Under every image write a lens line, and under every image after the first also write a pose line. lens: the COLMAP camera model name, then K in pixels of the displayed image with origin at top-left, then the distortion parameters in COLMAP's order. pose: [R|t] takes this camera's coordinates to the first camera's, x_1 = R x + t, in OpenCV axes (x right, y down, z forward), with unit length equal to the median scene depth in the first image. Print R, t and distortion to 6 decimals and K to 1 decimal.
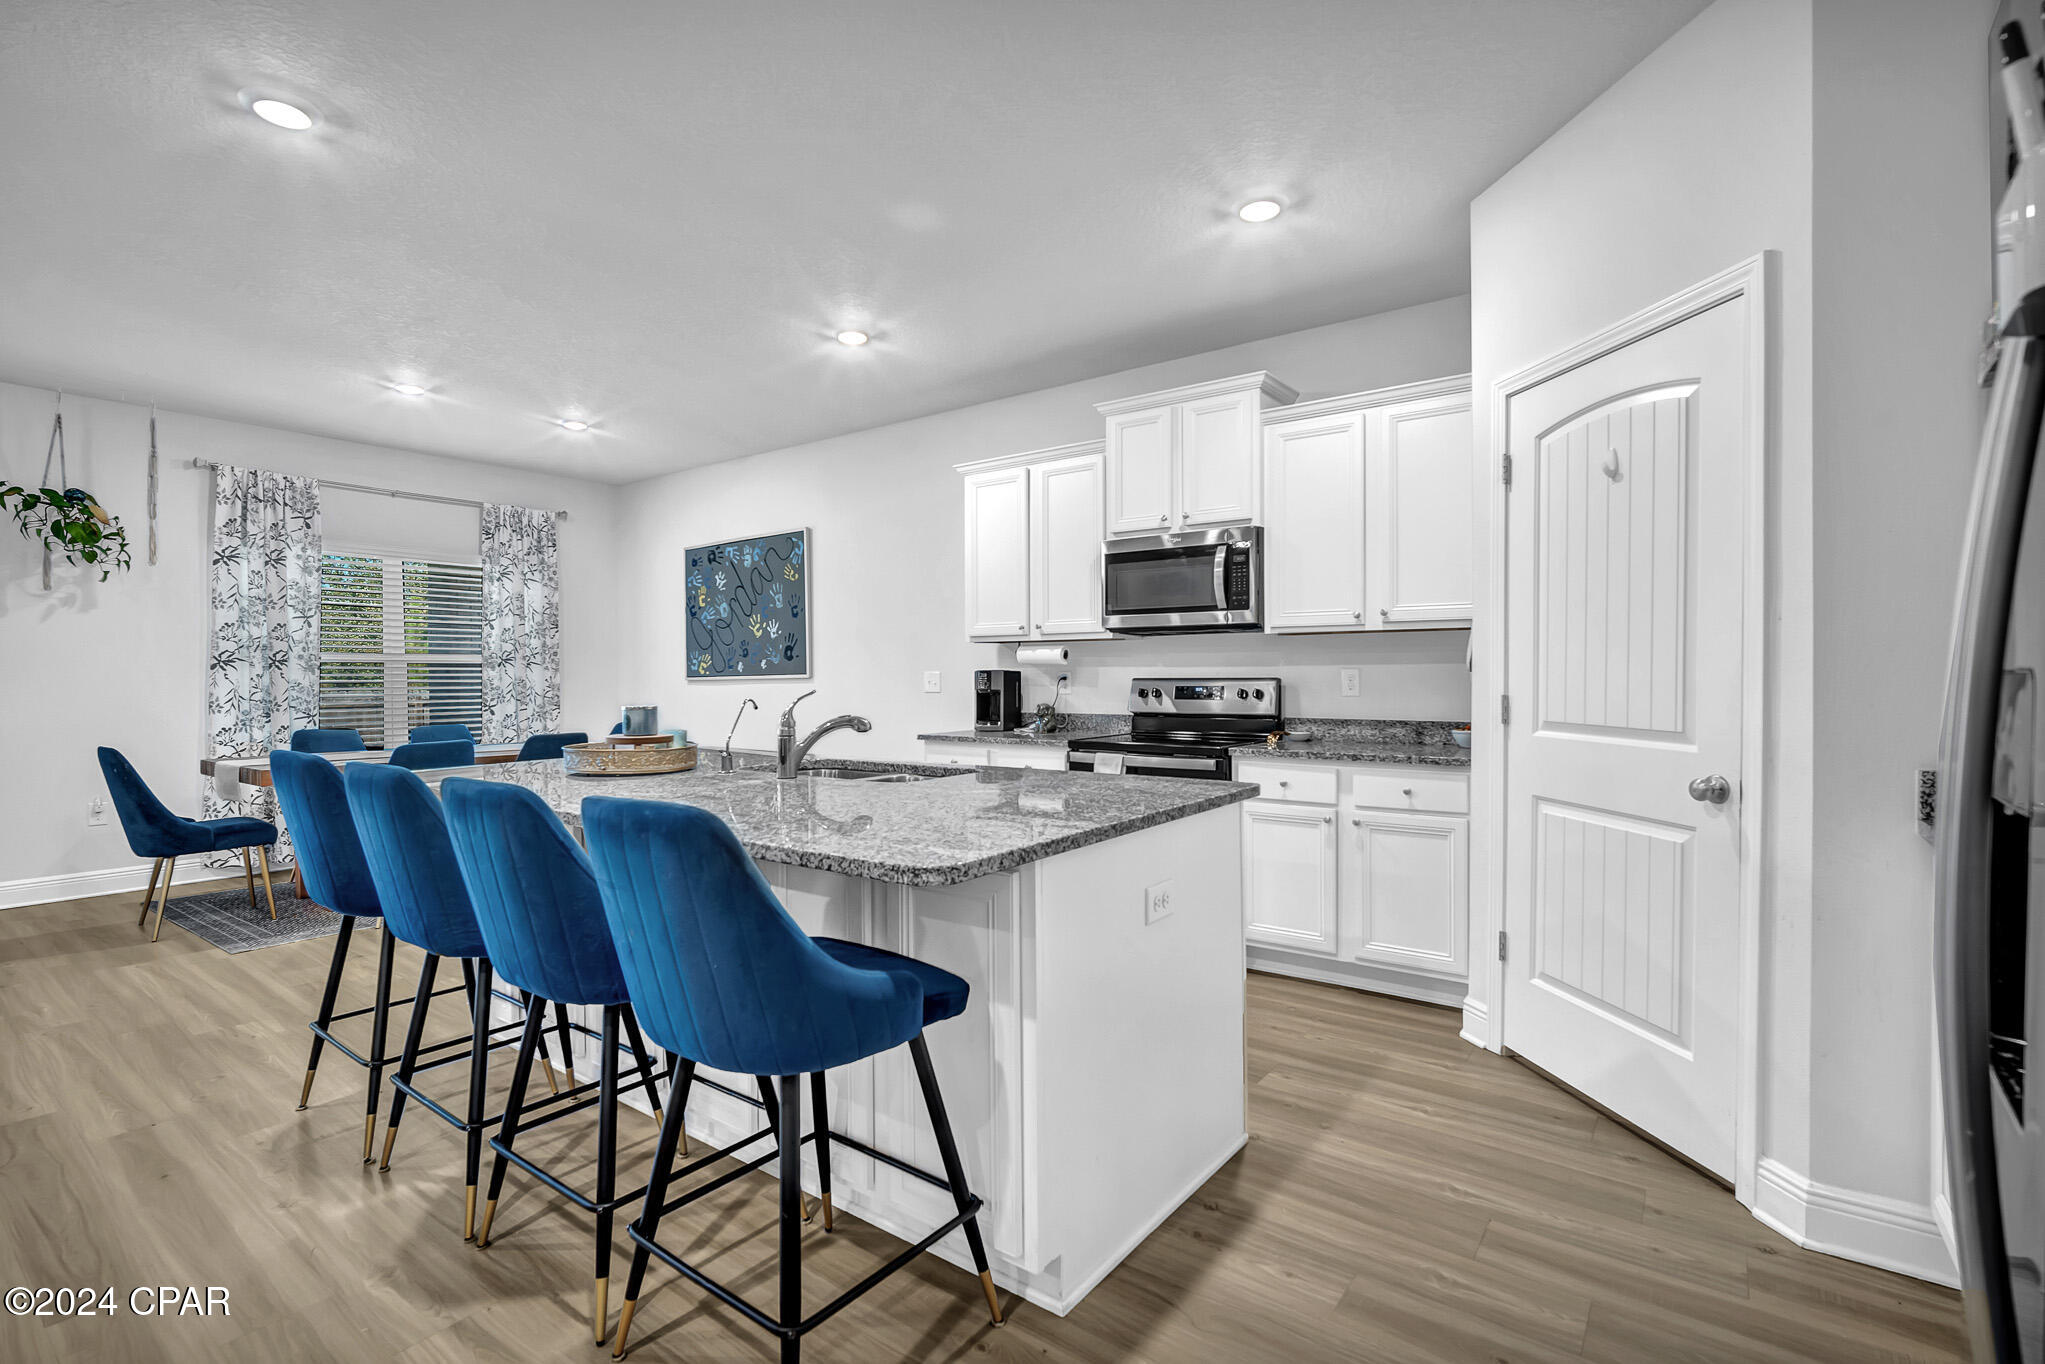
lens RADIAL K [[921.3, 0, 1018.5], [0, 921.3, 692.0], [0, 0, 1]] dist [-0.007835, 0.000321]
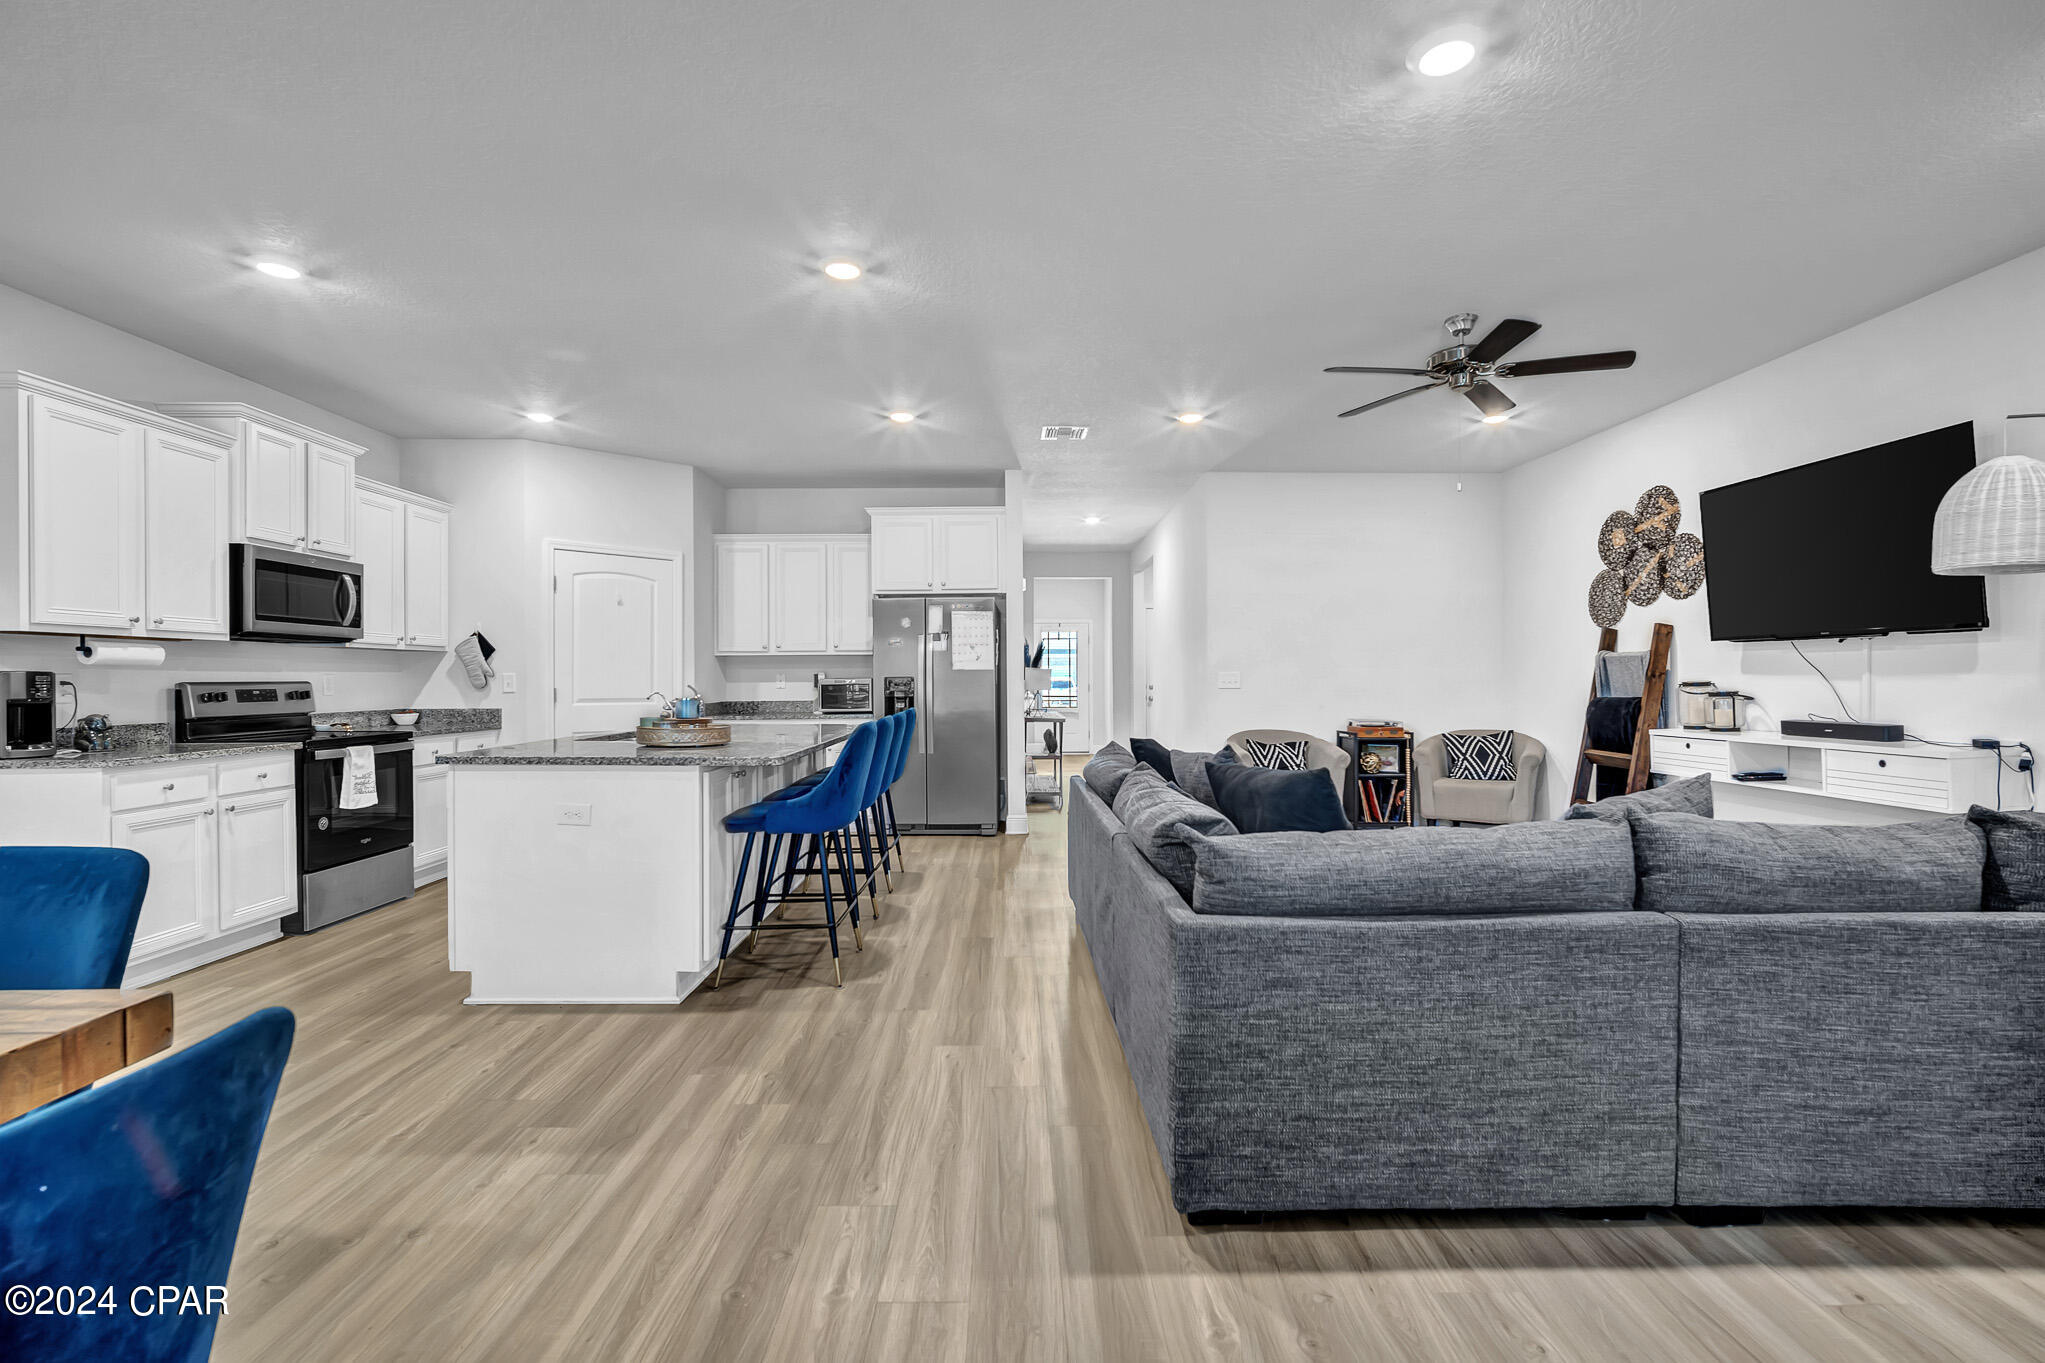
lens RADIAL K [[910.2, 0, 1013.9], [0, 910.2, 682.9], [0, 0, 1]] dist [-0.007183, 0.000156]
pose [[-0.601864, 0.001401, 0.798597, -1.194410], [0.019394, 0.999729, 0.012862, -0.010160], [-0.798363, 0.023229, -0.601728, 0.939764]]
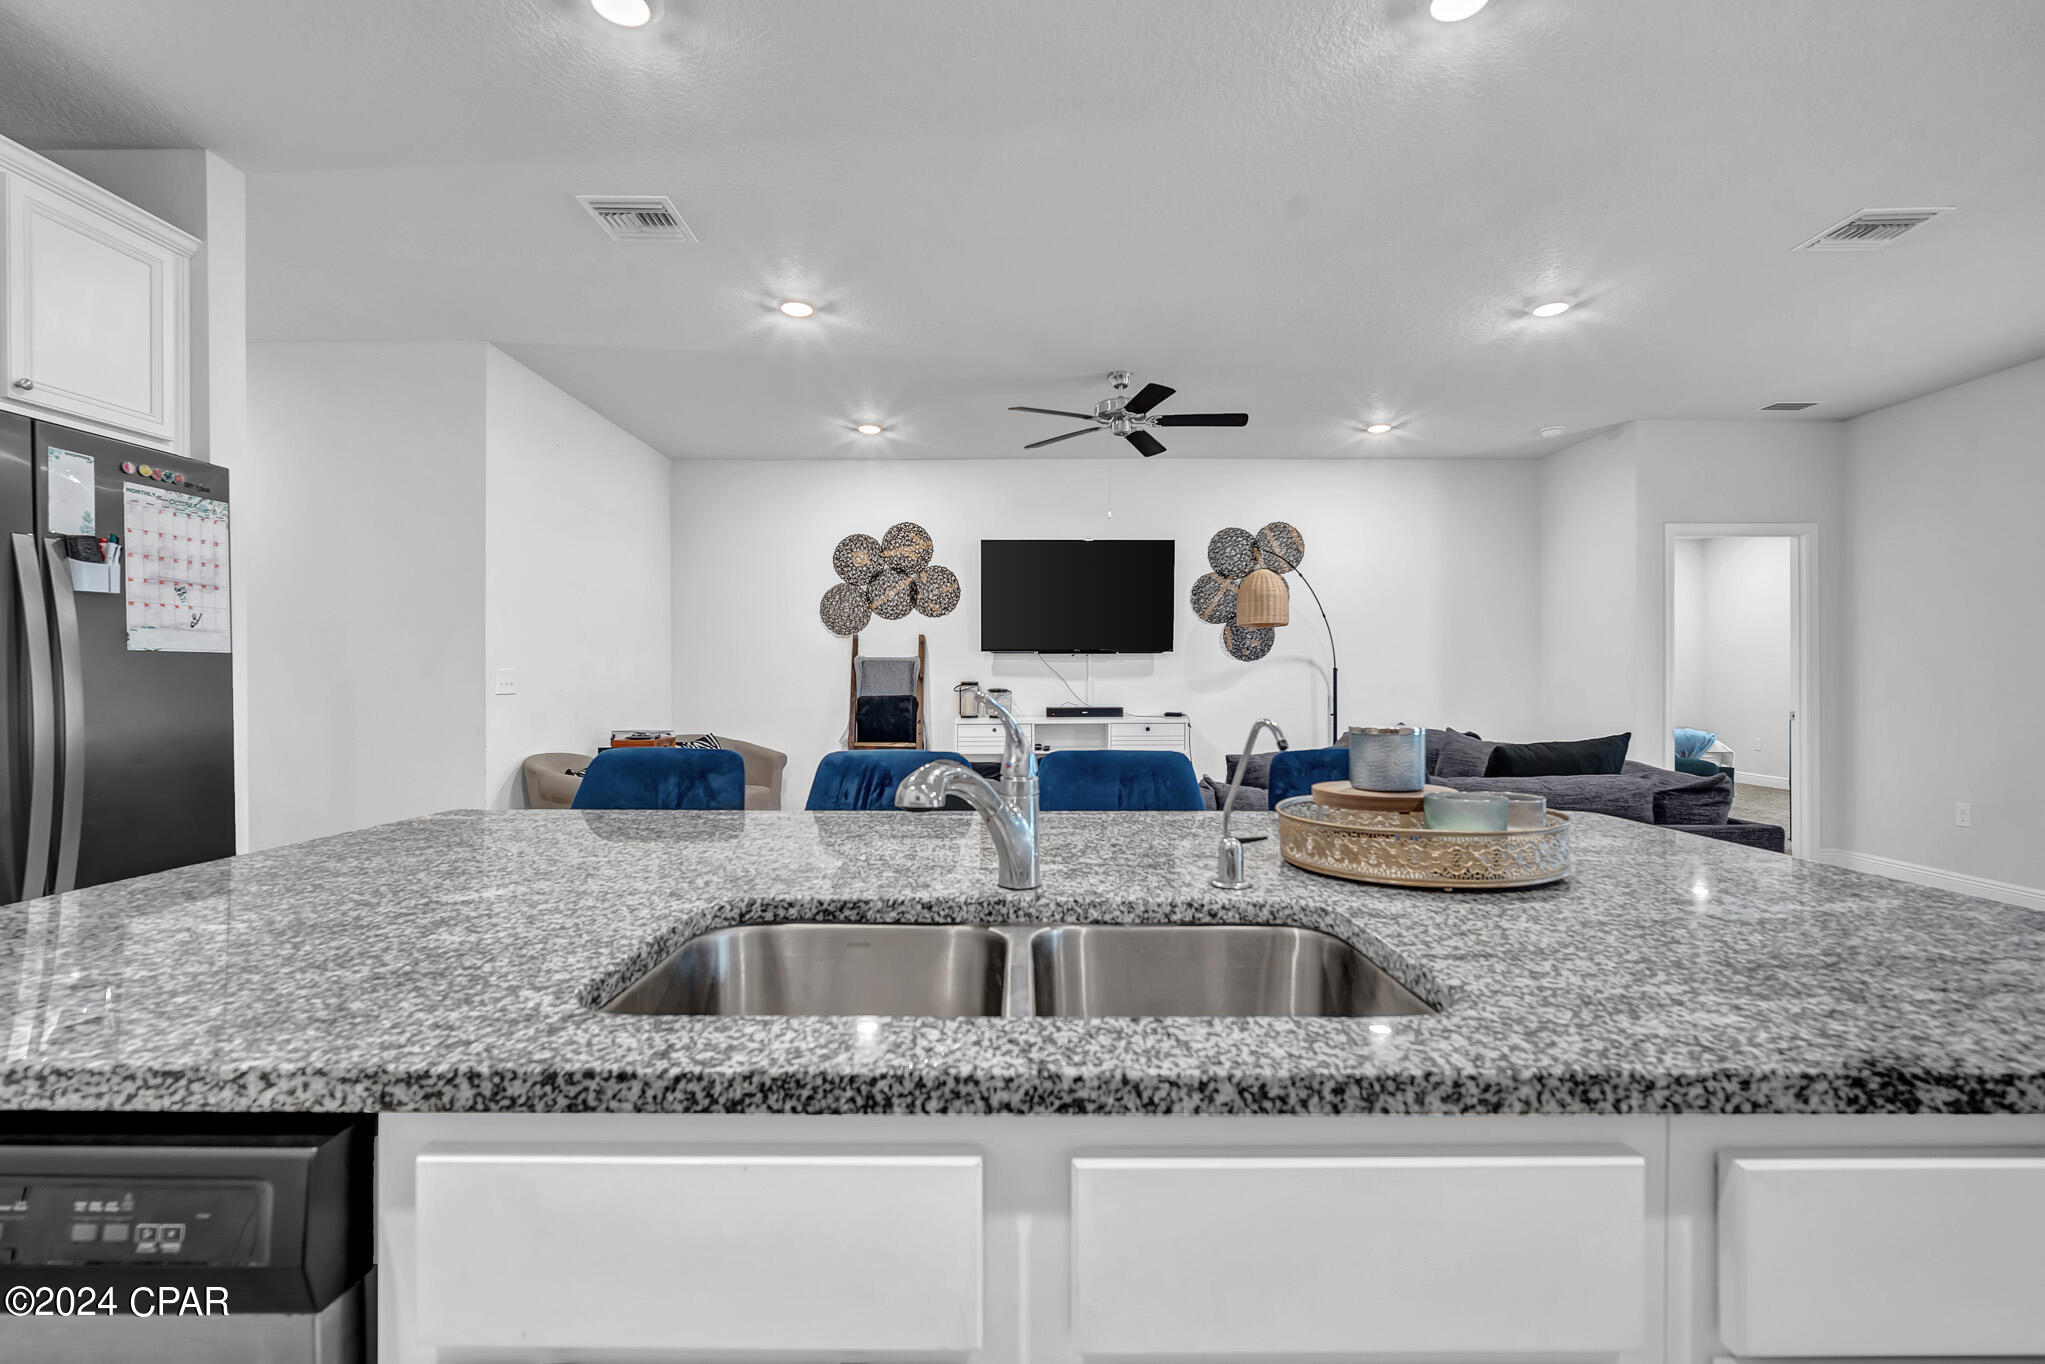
lens RADIAL K [[906.2, 0, 1017.7], [0, 906.2, 679.3], [0, 0, 1]] dist [-0.006901, 0.000226]
pose [[-0.804828, 0.004556, -0.593491, 0.011640], [-0.006380, 0.999846, 0.016328, -0.009681], [0.593474, 0.016928, -0.804675, 0.822603]]
